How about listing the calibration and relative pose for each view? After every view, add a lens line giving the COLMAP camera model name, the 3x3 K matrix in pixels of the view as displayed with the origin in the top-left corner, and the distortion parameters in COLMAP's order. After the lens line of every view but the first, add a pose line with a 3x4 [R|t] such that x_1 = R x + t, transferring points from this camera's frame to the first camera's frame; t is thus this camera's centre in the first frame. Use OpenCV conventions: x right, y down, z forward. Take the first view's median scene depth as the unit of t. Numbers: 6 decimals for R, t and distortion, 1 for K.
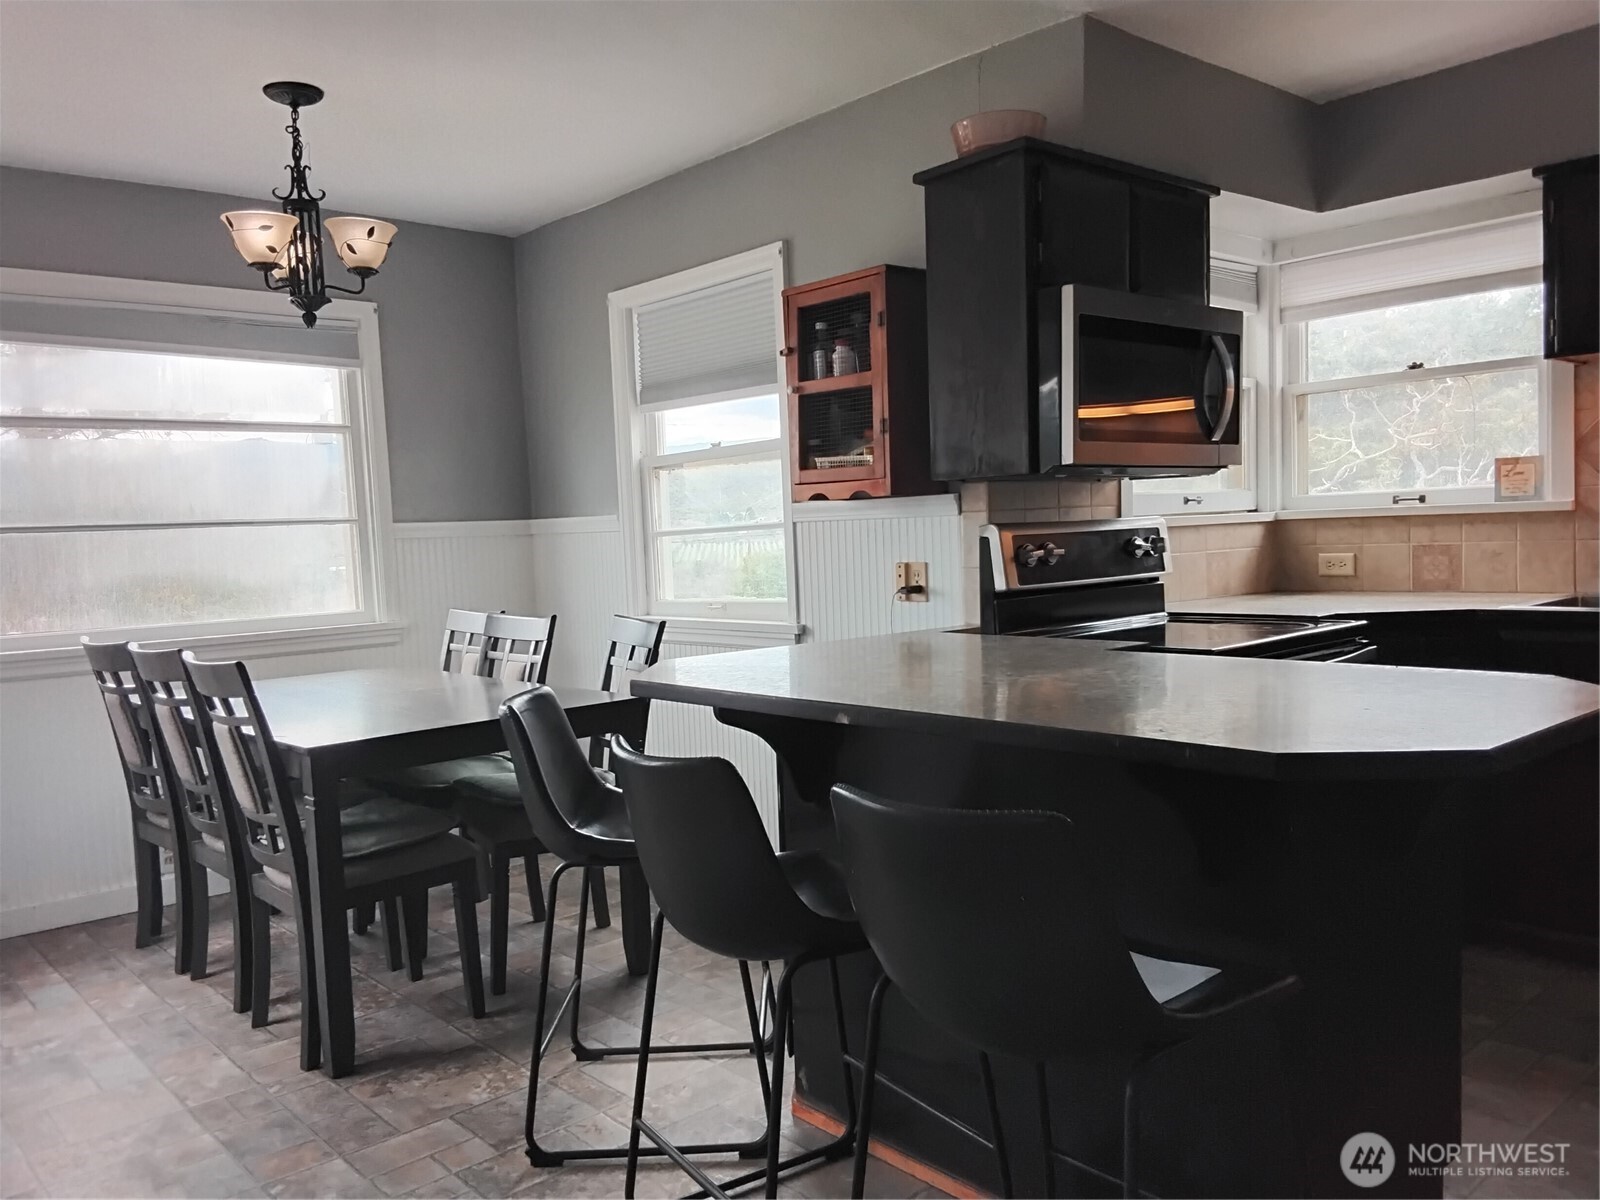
lens RADIAL K [[1239.3, 0, 787.5], [0, 1239.3, 608.0], [0, 0, 1]] dist [0.074077, -0.088356]
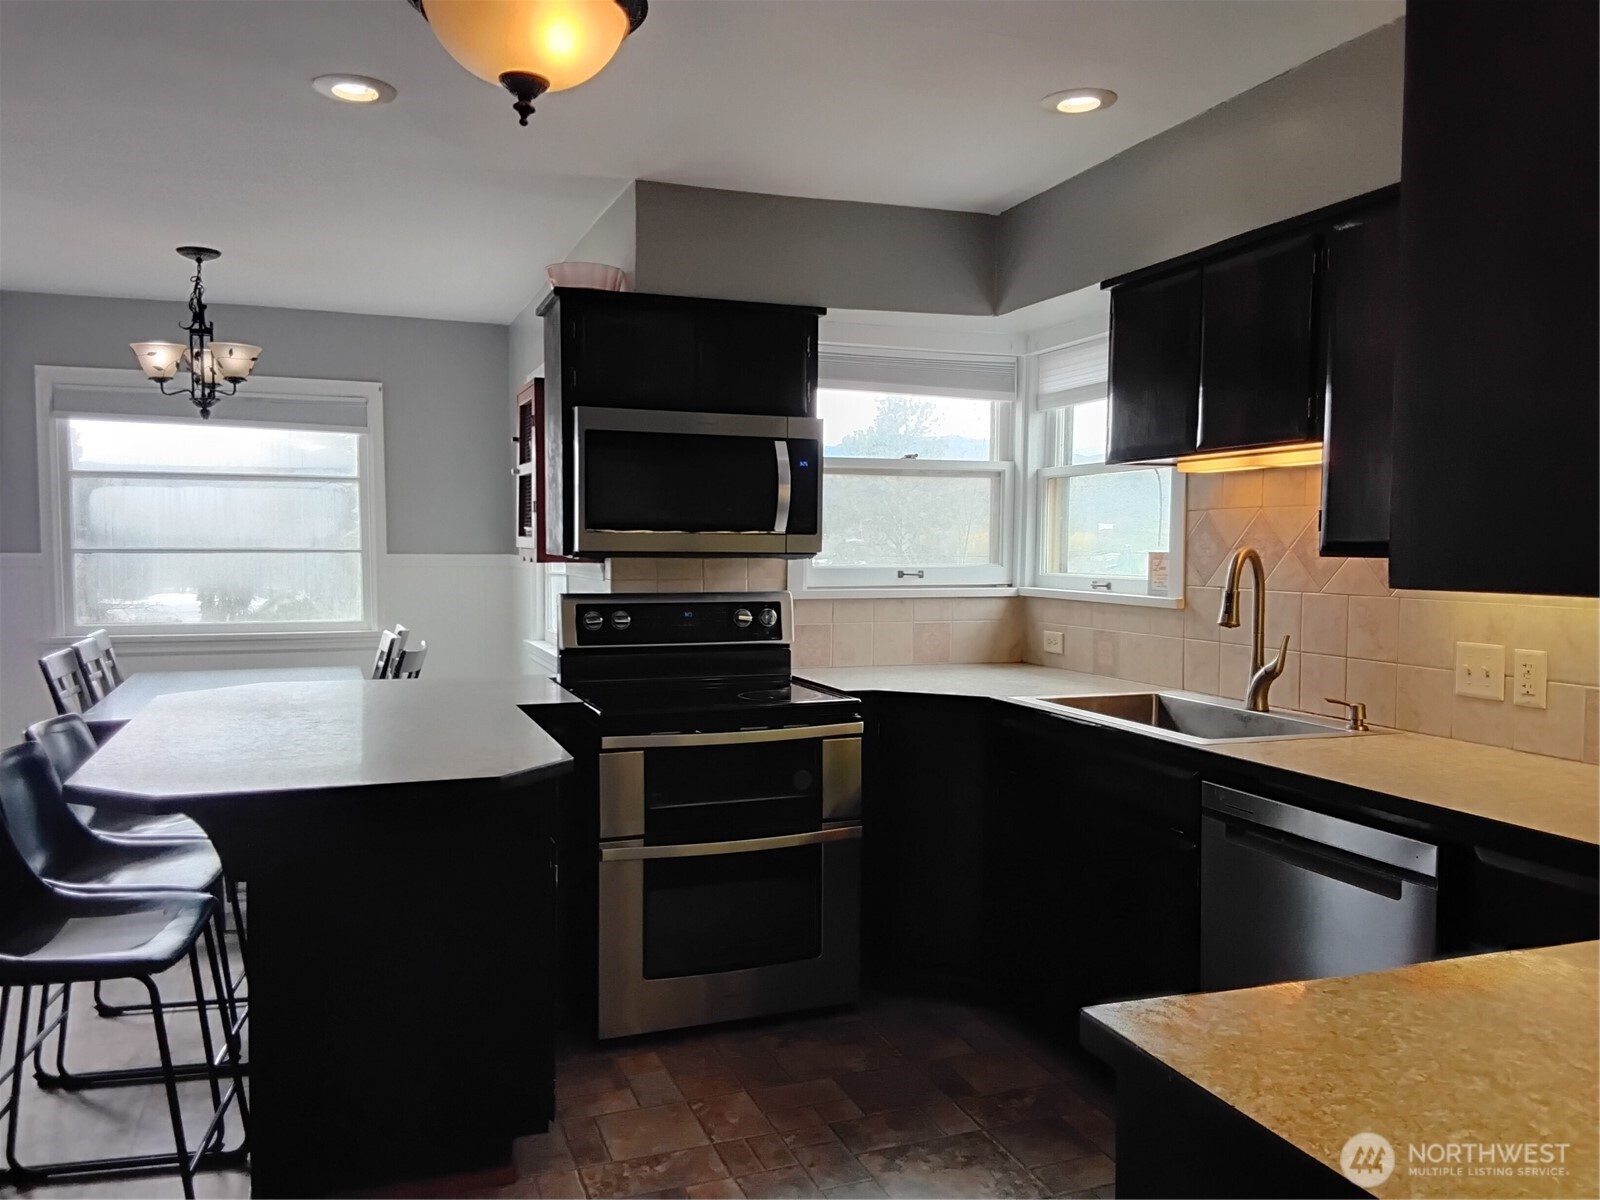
lens RADIAL K [[1239.3, 0, 829.1], [0, 1239.3, 613.9], [0, 0, 1]] dist [0.074077, -0.088356]
pose [[0.934086, 0.065652, -0.350959, 0.665121], [-0.063978, 0.997817, 0.016377, -0.067263], [0.351268, 0.007156, 0.936248, -0.045768]]
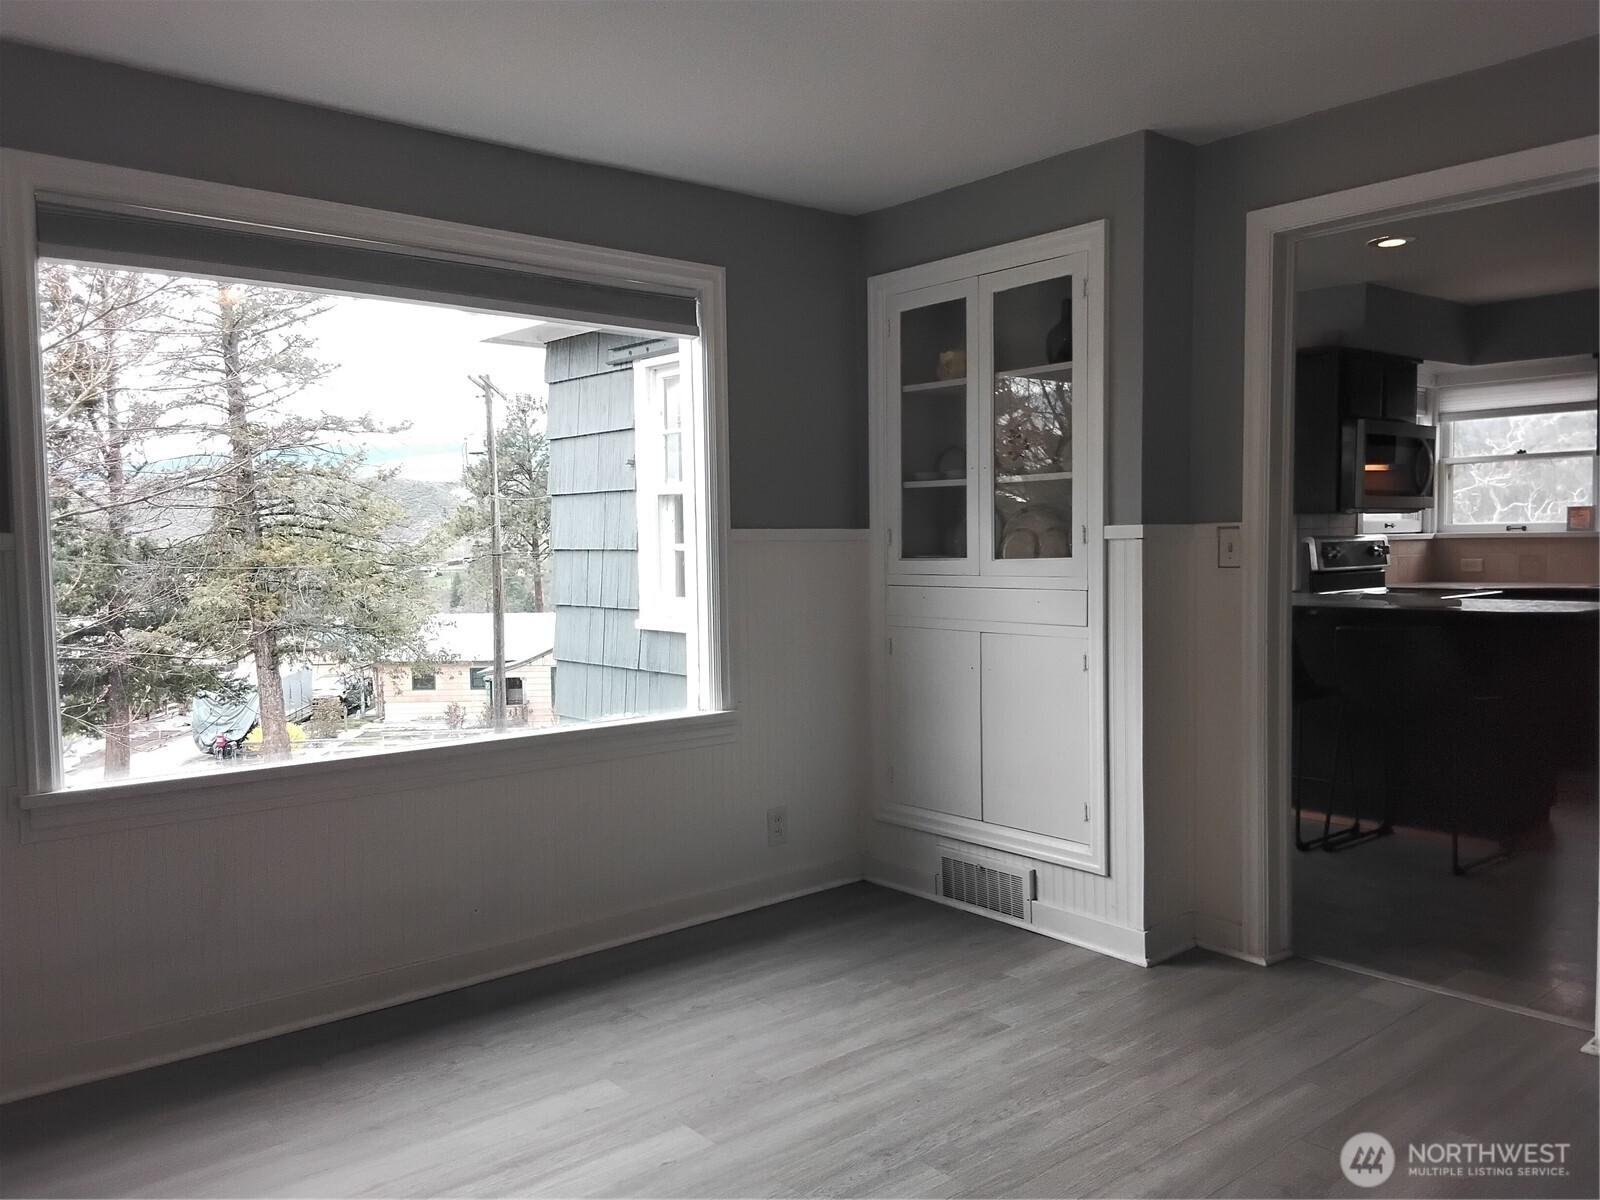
lens RADIAL K [[1239.3, 0, 807.1], [0, 1239.3, 596.9], [0, 0, 1]] dist [0.074077, -0.088356]
pose [[0.999603, 0.025973, -0.010941, -0.472699], [-0.026148, 0.999528, -0.016153, 0.063015], [0.010516, 0.016432, 0.999810, -0.760987]]
